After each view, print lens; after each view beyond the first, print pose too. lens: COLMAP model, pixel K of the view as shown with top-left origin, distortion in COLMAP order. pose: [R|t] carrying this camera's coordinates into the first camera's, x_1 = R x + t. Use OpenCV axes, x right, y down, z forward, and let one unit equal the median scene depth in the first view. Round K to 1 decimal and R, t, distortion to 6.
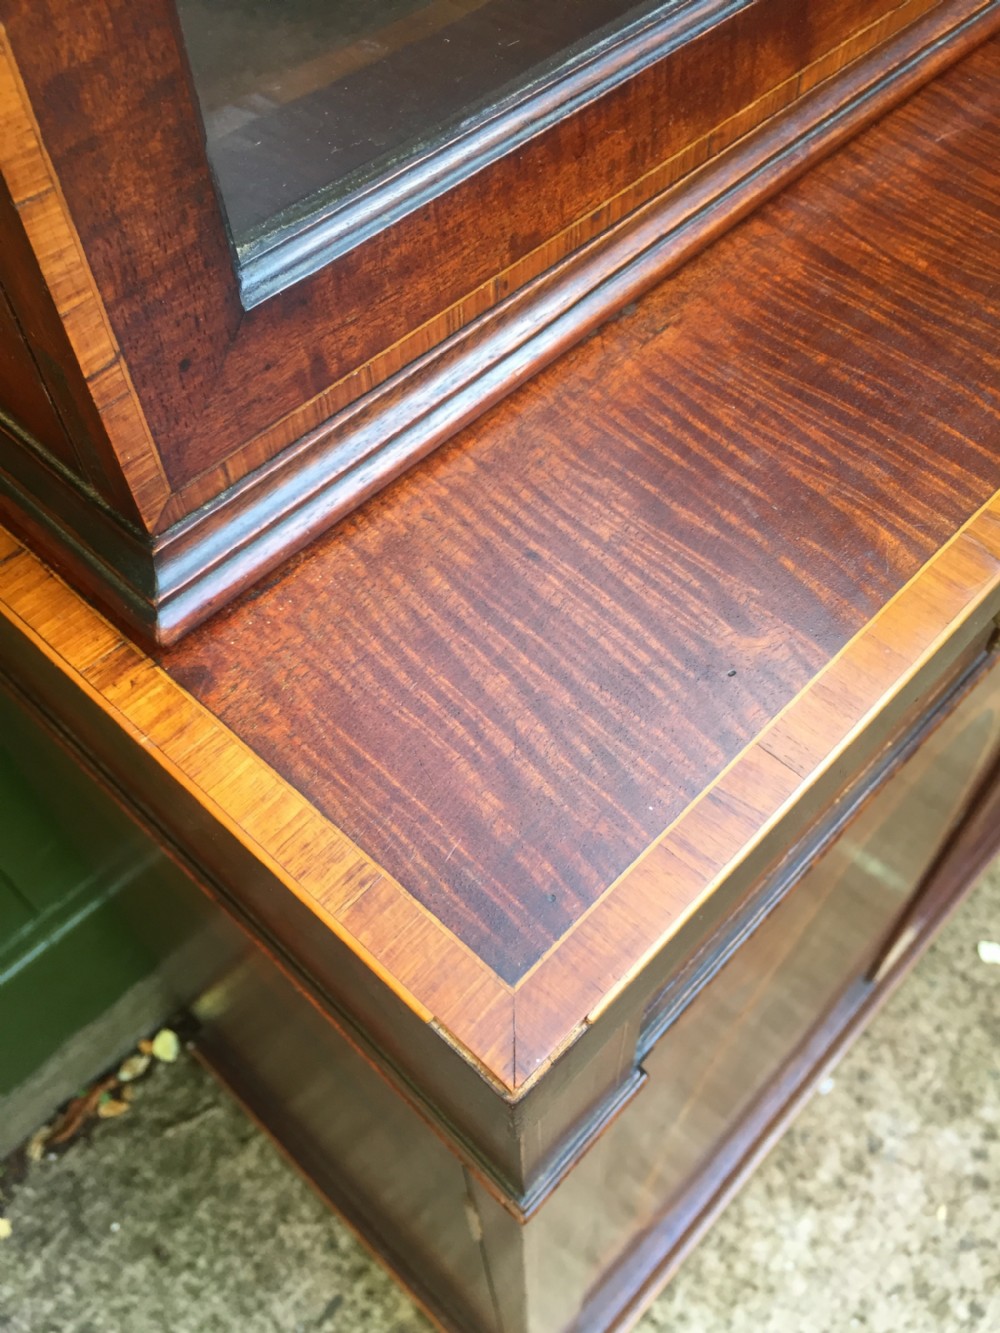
lens RADIAL K [[1150.6, 0, 495.2], [0, 1150.6, 653.9], [0, 0, 1]] dist [0.079941, -0.119739]
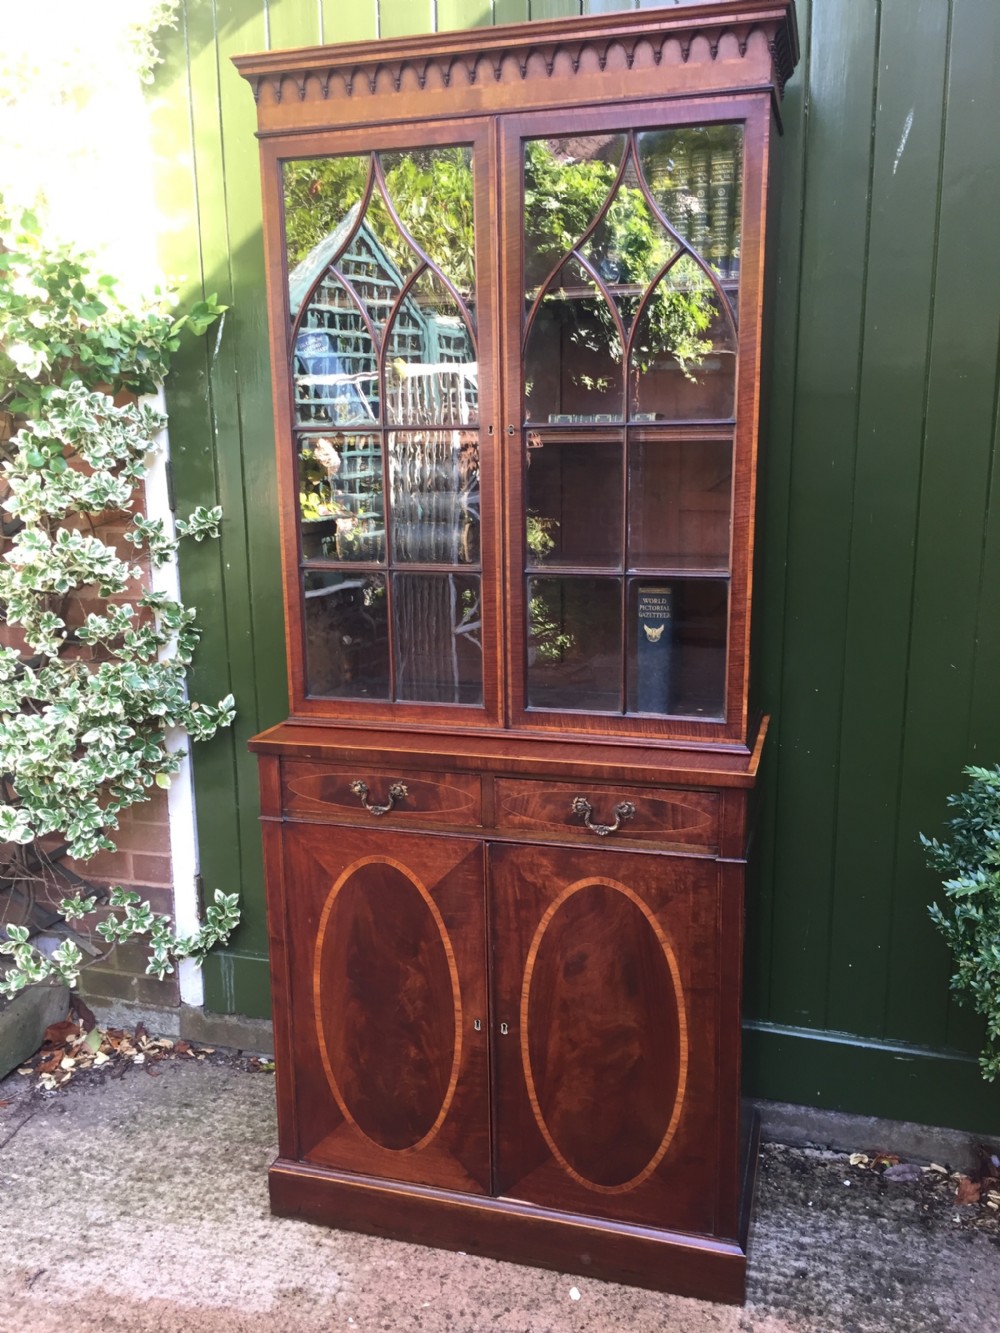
lens RADIAL K [[1150.6, 0, 501.0], [0, 1150.6, 671.4], [0, 0, 1]] dist [0.079941, -0.119739]
pose [[0.457846, 0.204375, -0.865221, 1.935995], [-0.717448, 0.659674, -0.223827, 0.122371], [0.525019, 0.723230, 0.448658, -0.592205]]
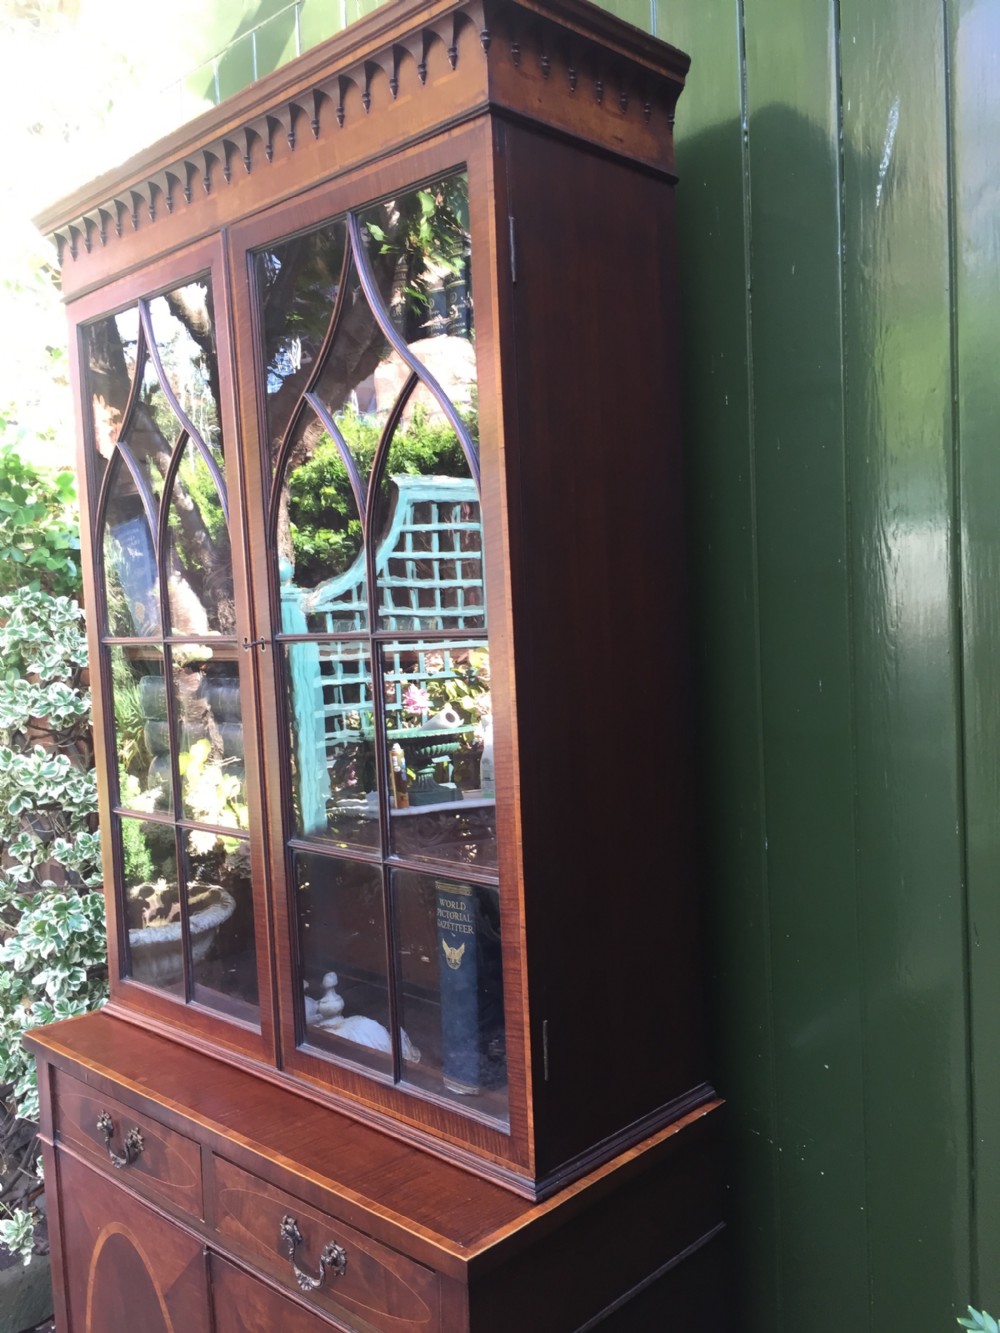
lens RADIAL K [[1150.6, 0, 502.2], [0, 1150.6, 670.6], [0, 0, 1]] dist [0.079941, -0.119739]
pose [[-0.002742, 0.088973, -0.996030, 1.557217], [-0.779167, 0.624137, 0.057898, -0.850563], [0.626811, 0.776232, 0.067613, 0.088292]]
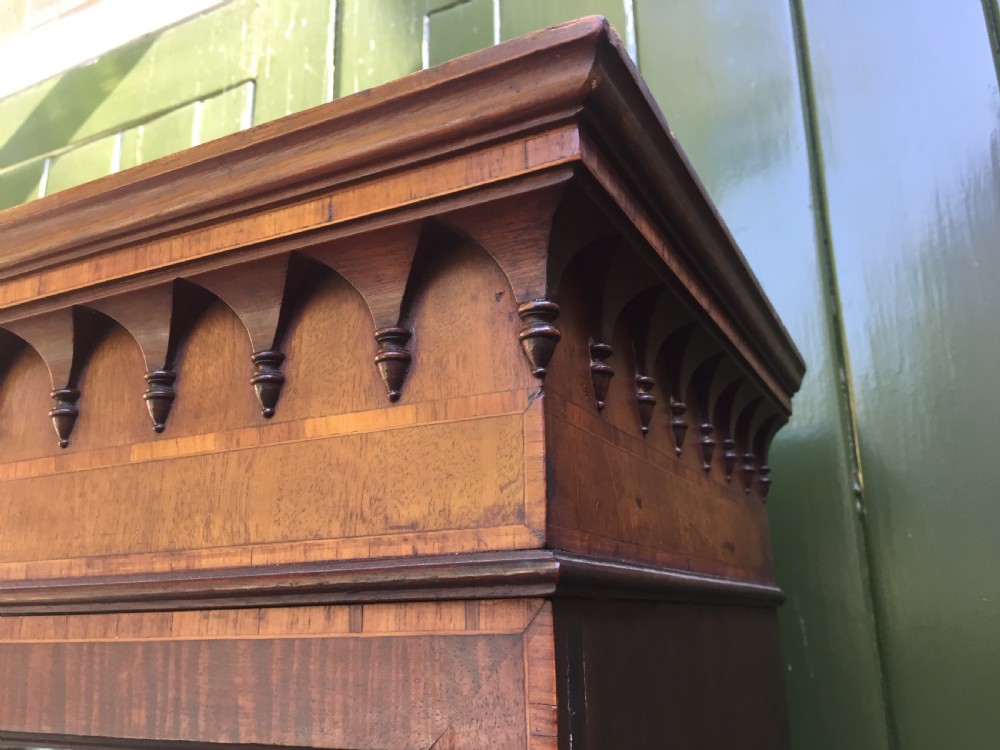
lens RADIAL K [[863.2, 0, 503.4], [0, 863.2, 375.7], [0, 0, 1]] dist [0.079941, -0.119739]
pose [[0.289438, -0.239322, -0.926796, 0.663085], [-0.765413, 0.523541, -0.374230, -1.039277], [0.574777, 0.817698, -0.031647, -0.275422]]
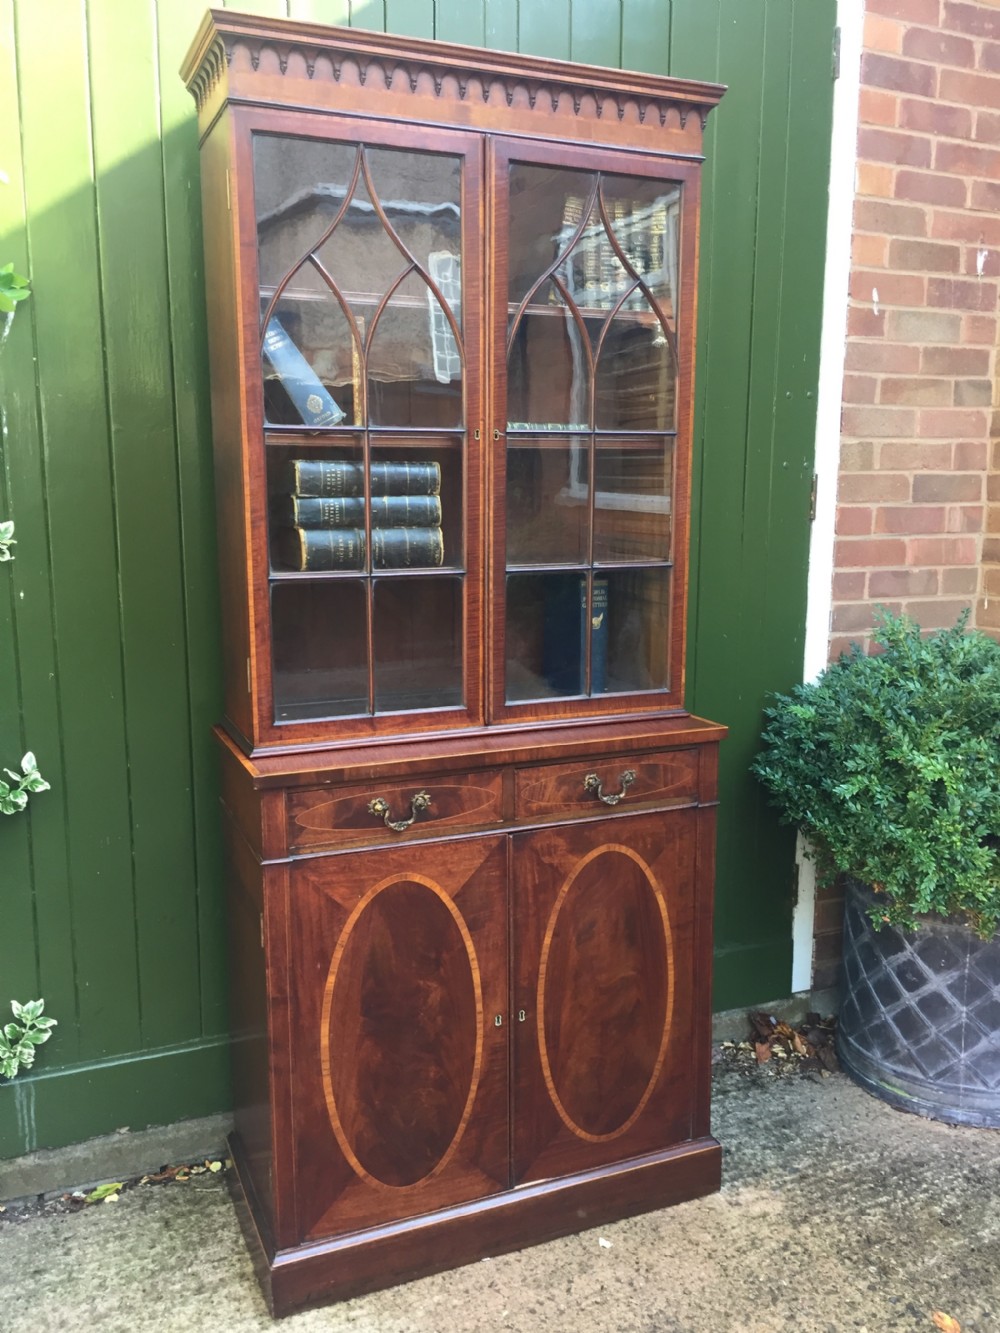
lens RADIAL K [[1150.6, 0, 507.1], [0, 1150.6, 670.7], [0, 0, 1]] dist [0.079941, -0.119739]
pose [[0.920962, 0.095236, -0.377834, 1.023518], [-0.329750, 0.707089, -0.625532, 0.940475], [0.207589, 0.700682, 0.682606, -1.081543]]
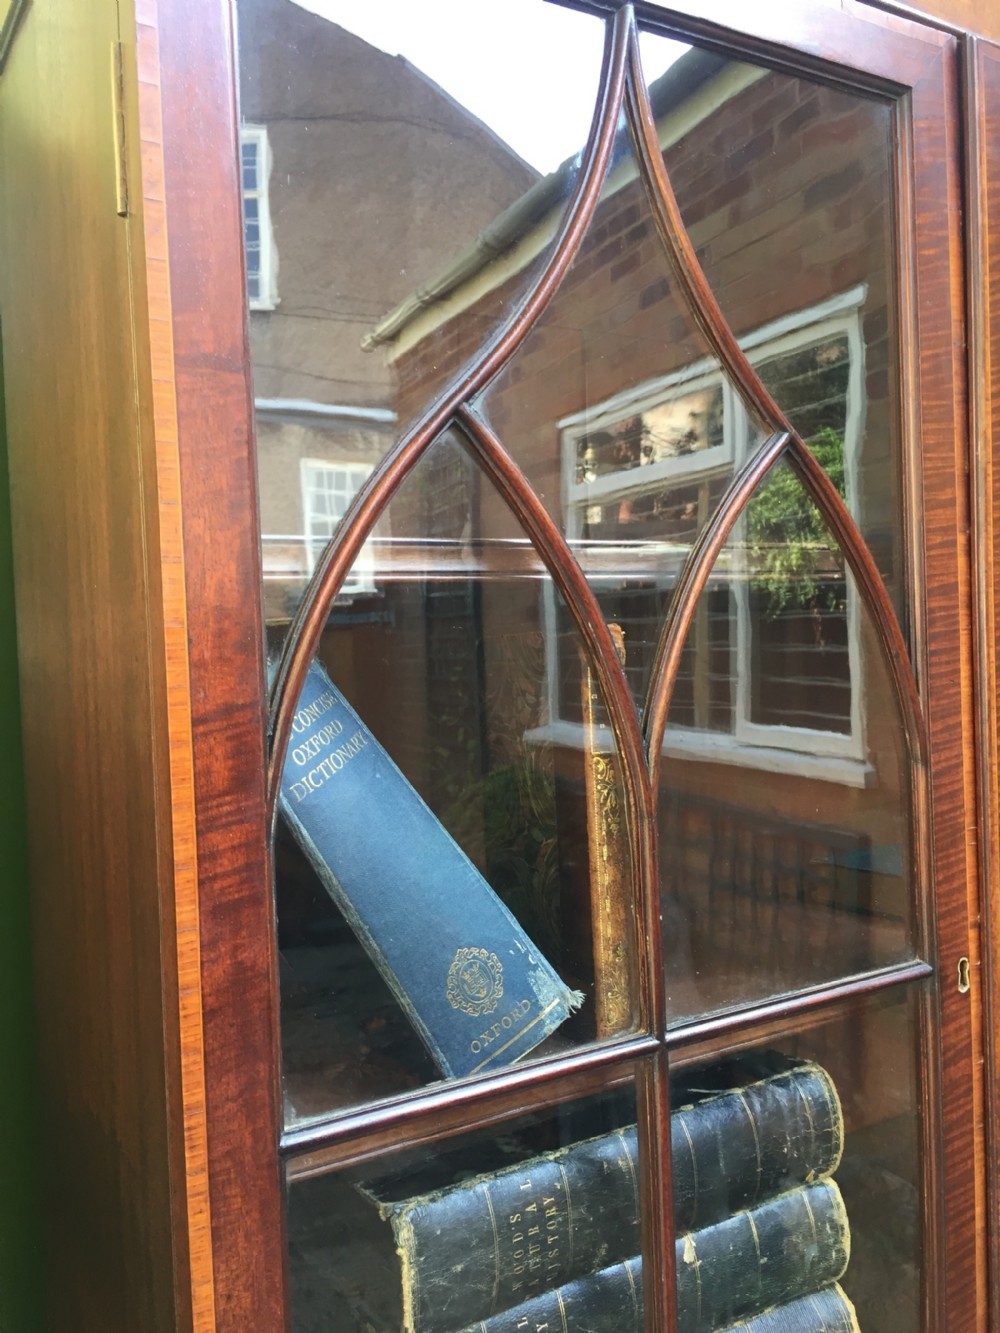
lens RADIAL K [[1150.6, 0, 511.6], [0, 1150.6, 669.1], [0, 0, 1]] dist [0.079941, -0.119739]
pose [[0.969379, -0.004033, -0.245537, 0.121449], [-0.190830, 0.616932, -0.763530, -0.155120], [0.154559, 0.787006, 0.597272, -0.544623]]
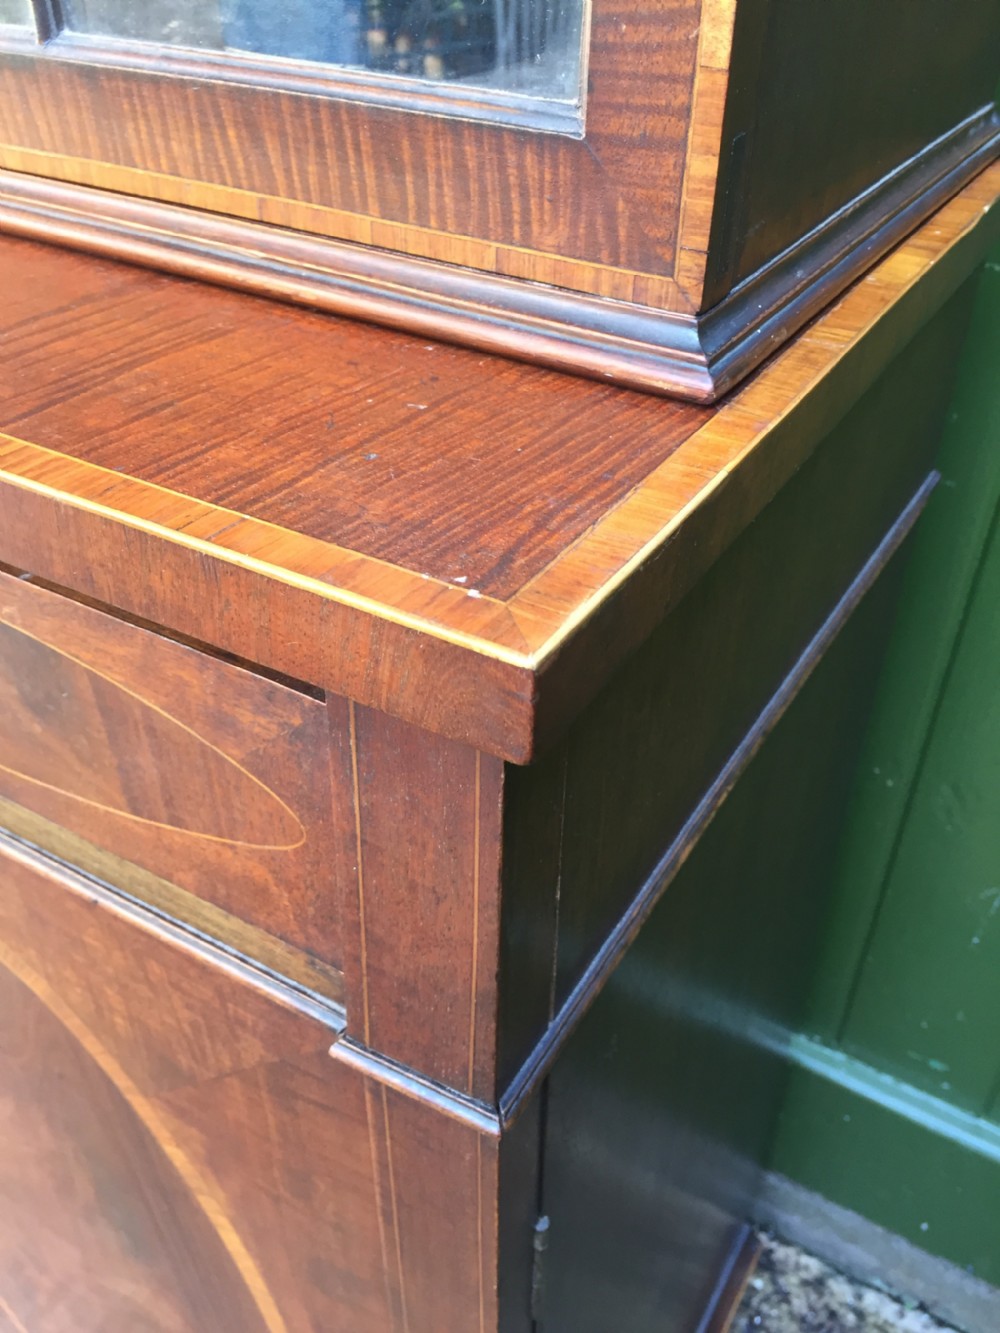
lens RADIAL K [[1150.6, 0, 509.2], [0, 1150.6, 645.8], [0, 0, 1]] dist [0.079941, -0.119739]
pose [[0.225104, 0.588844, -0.776267, 0.742274], [-0.797054, 0.569519, 0.200882, -0.486763], [0.560387, 0.573507, 0.597541, 0.418139]]
